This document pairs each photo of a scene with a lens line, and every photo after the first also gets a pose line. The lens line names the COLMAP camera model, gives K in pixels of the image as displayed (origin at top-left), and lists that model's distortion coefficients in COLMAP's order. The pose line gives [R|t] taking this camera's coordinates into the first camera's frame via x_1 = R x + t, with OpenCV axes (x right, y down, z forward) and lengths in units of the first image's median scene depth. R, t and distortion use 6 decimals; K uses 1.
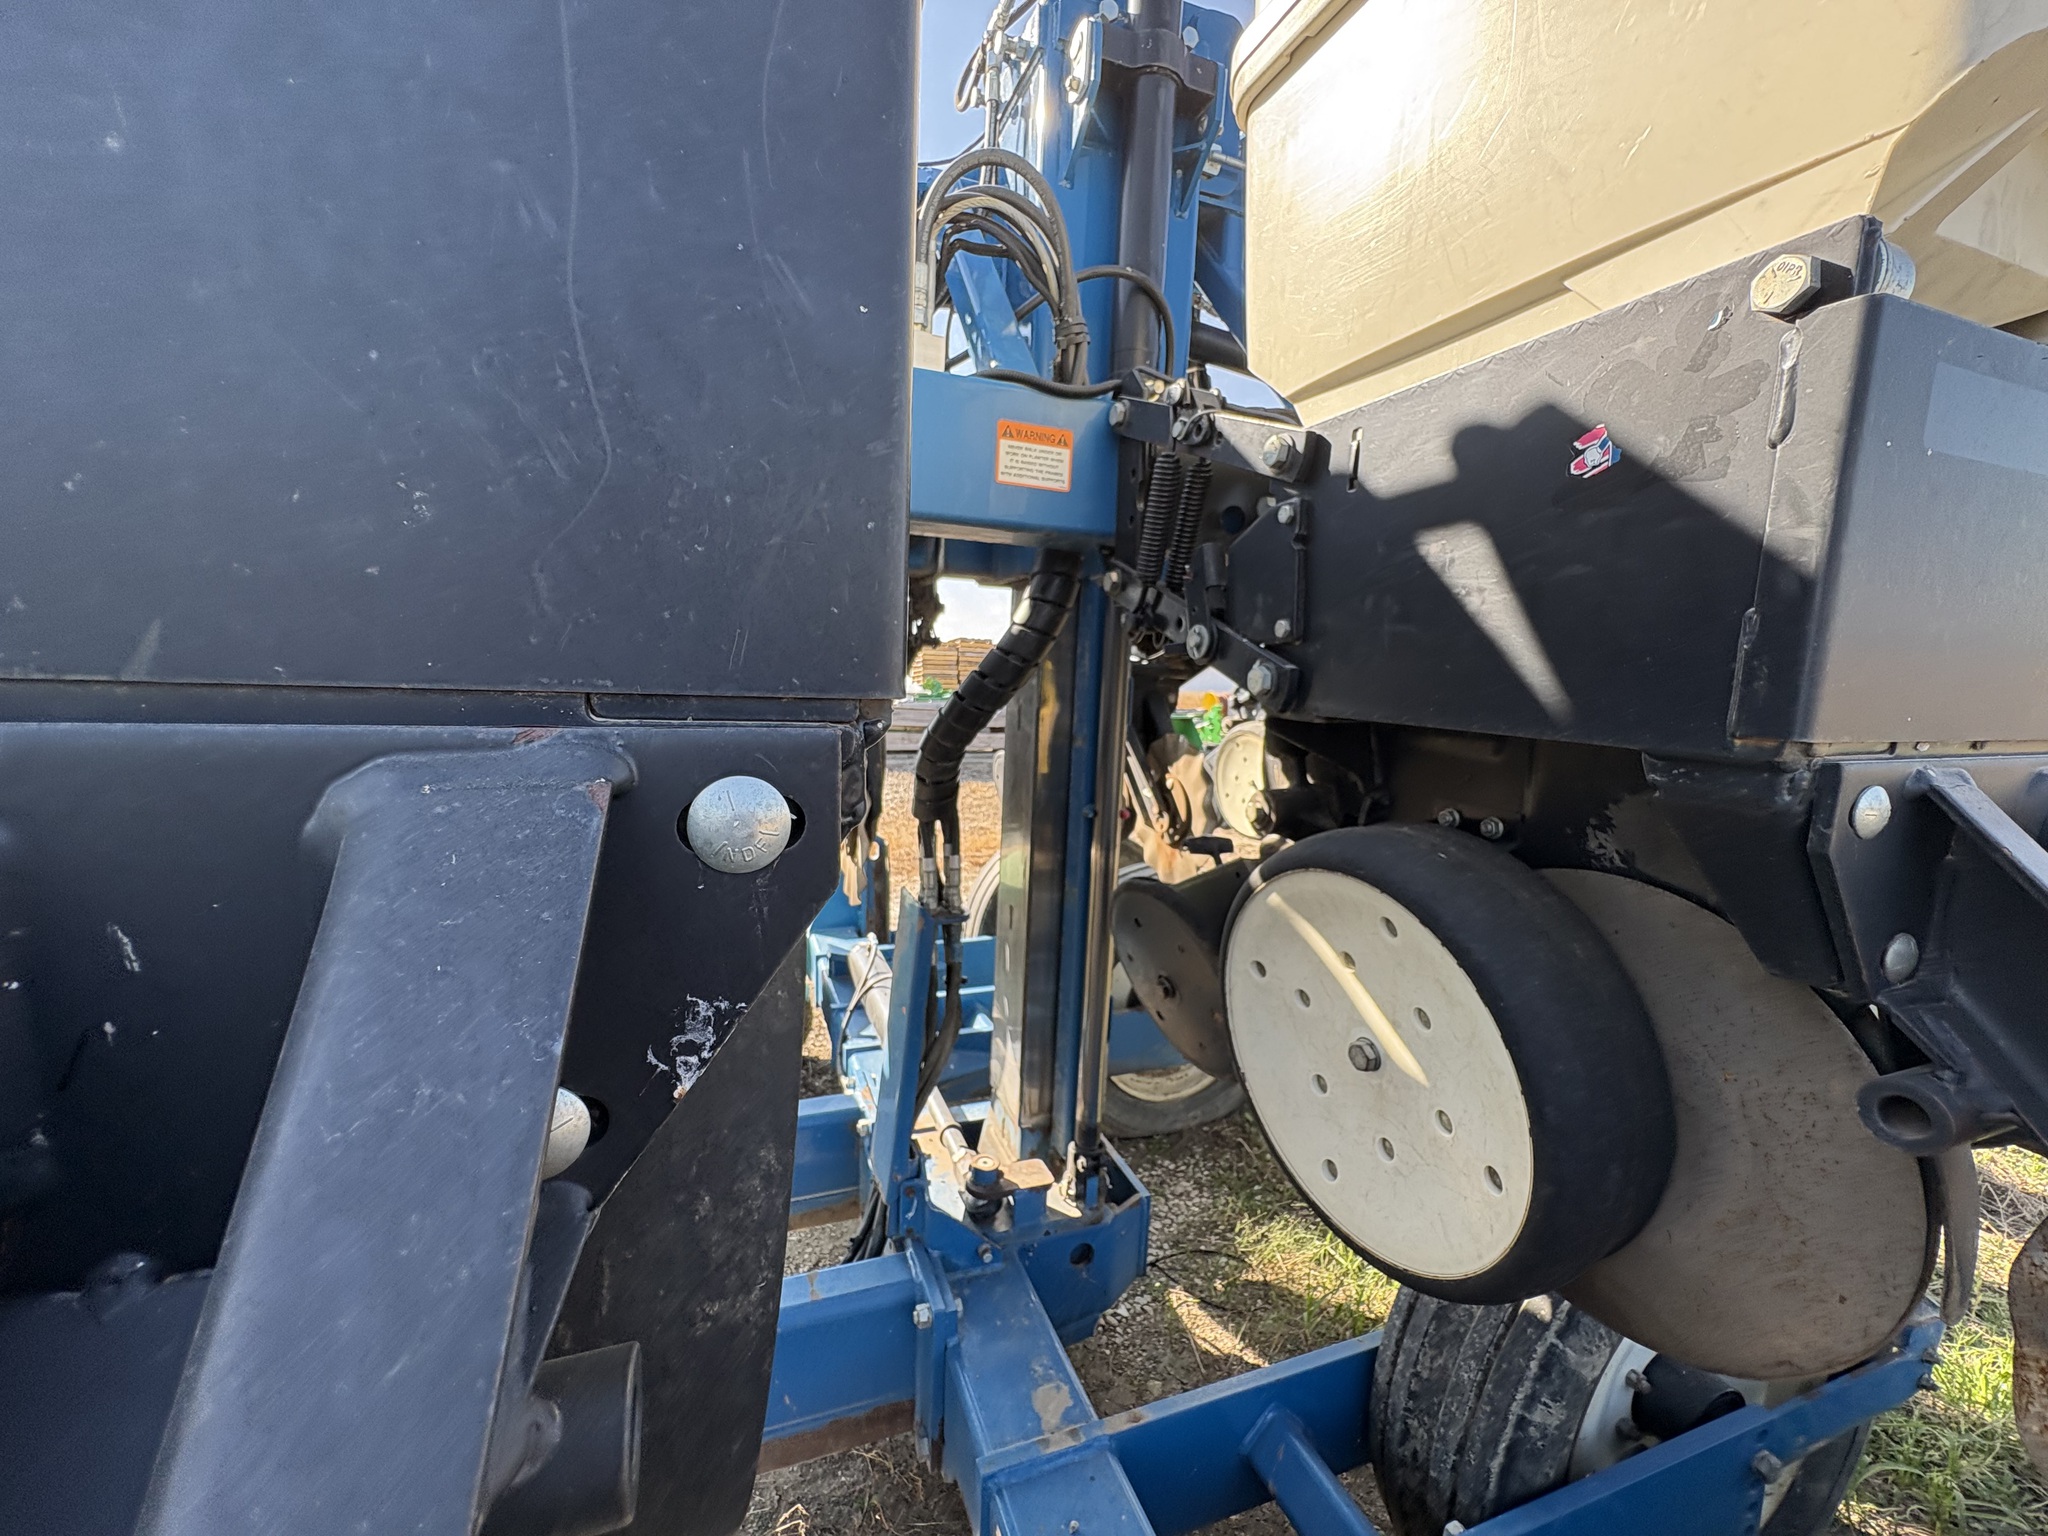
lens RADIAL K [[816.9, 0, 1025.2], [0, 816.9, 781.6], [0, 0, 1]] dist [0.001099, -0.000172]
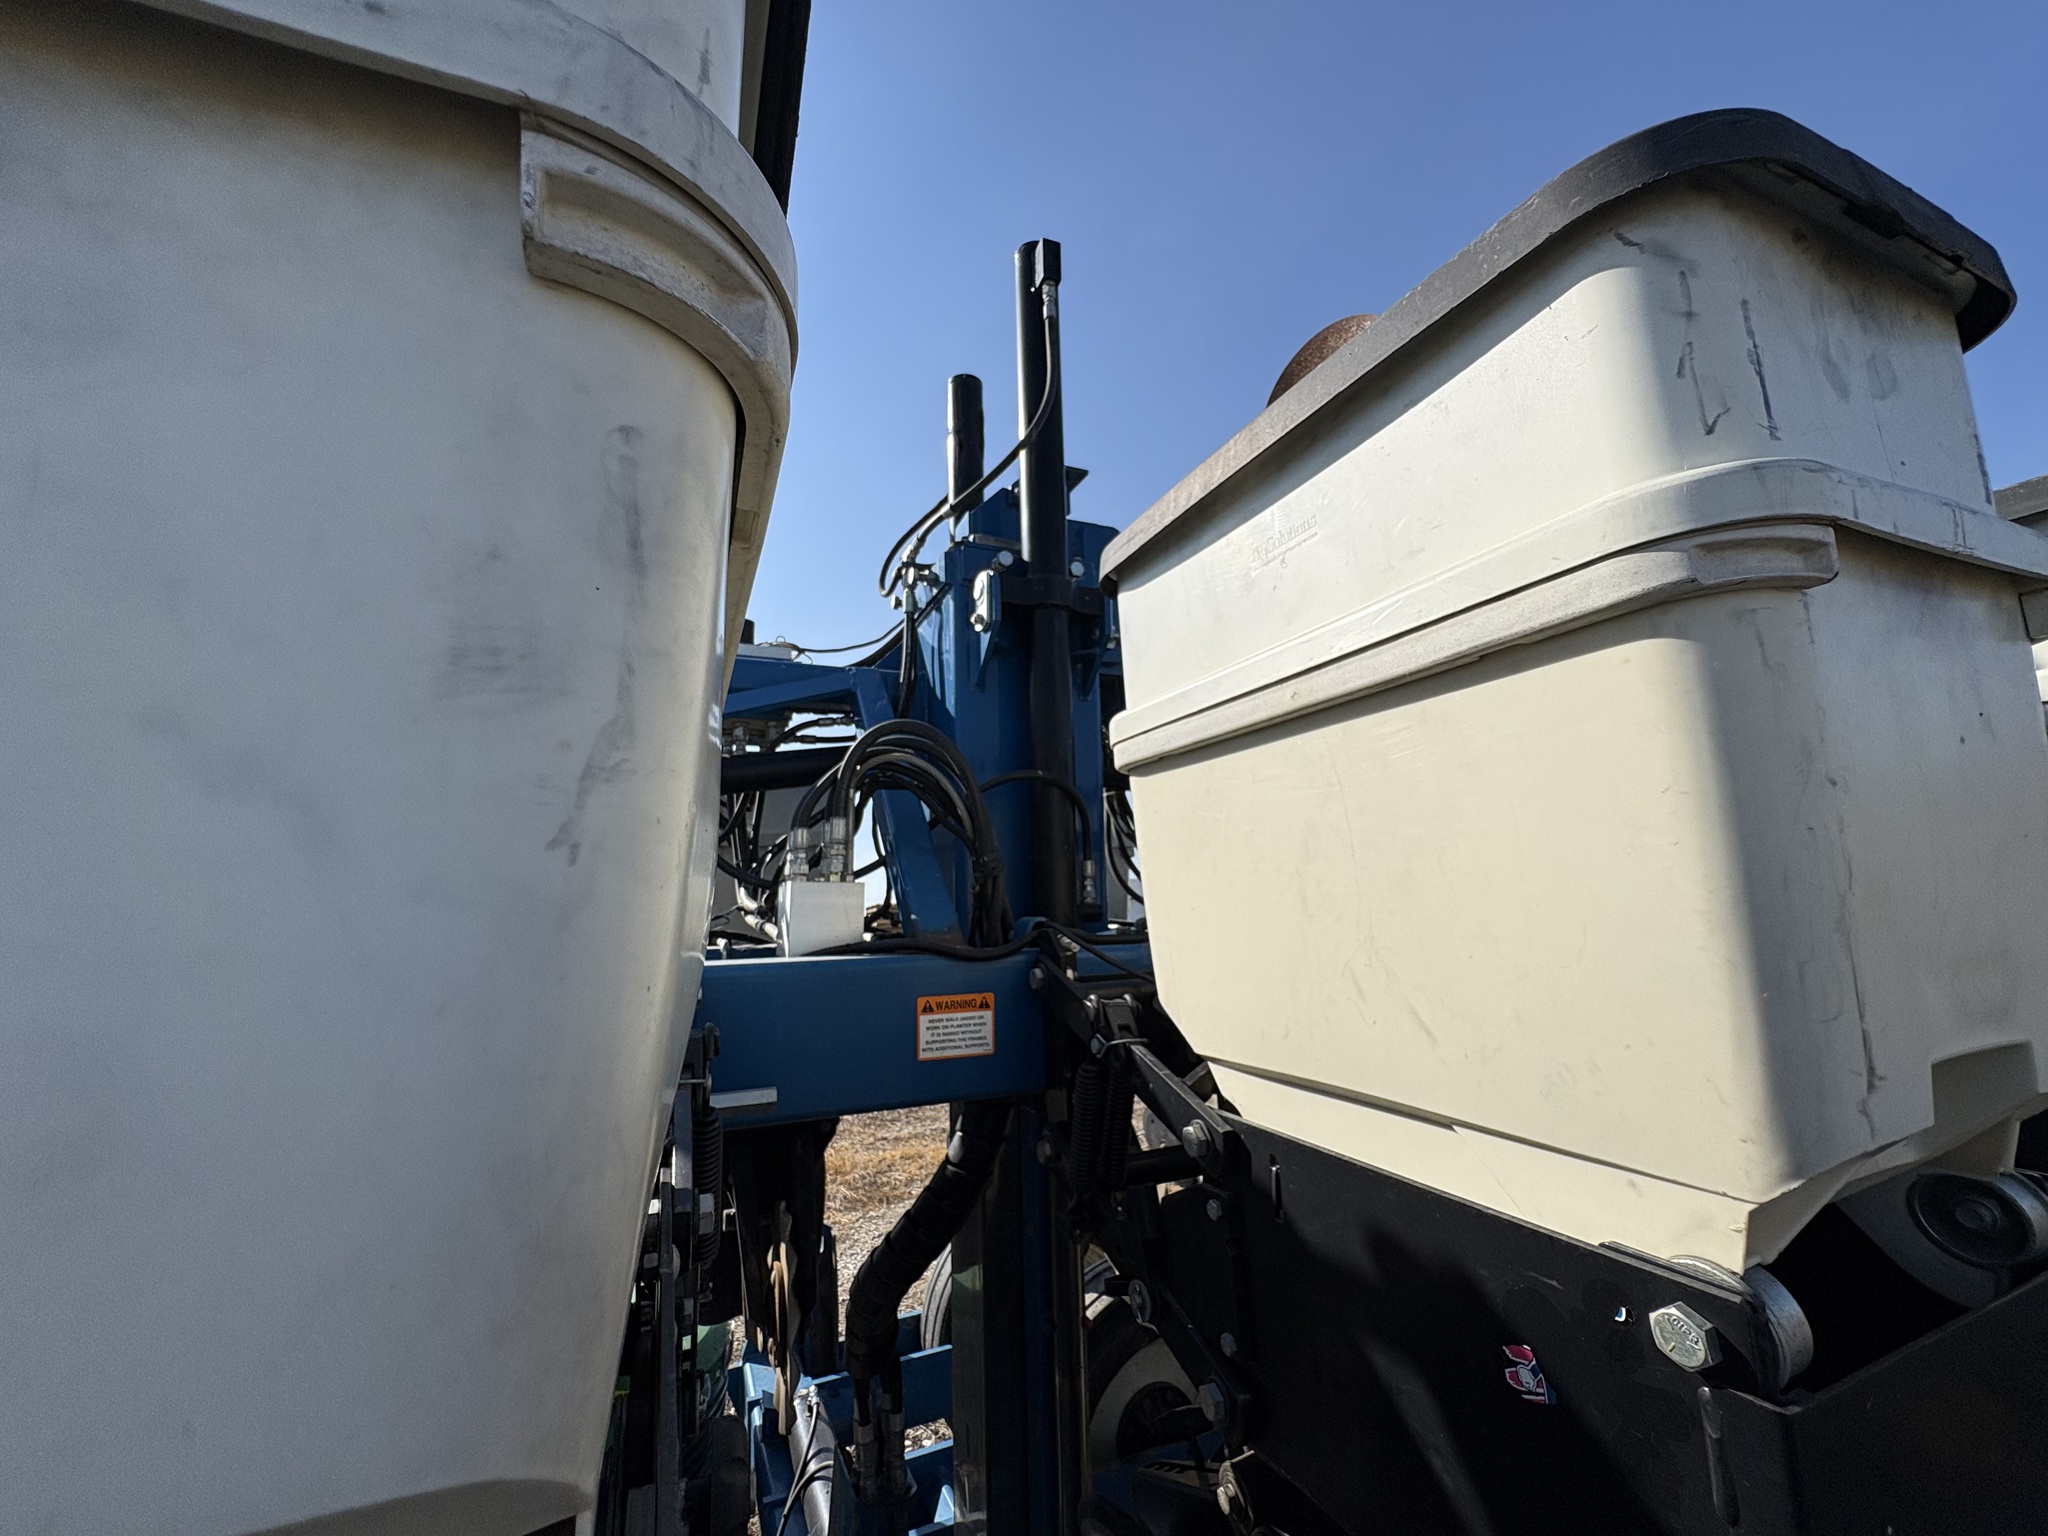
lens RADIAL K [[816.9, 0, 1022.8], [0, 816.9, 768.5], [0, 0, 1]] dist [0.001099, -0.000172]
pose [[0.996455, -0.062844, 0.055937, 0.049457], [0.076121, 0.956593, -0.281309, -0.365696], [-0.035830, 0.284569, 0.957986, -0.029916]]
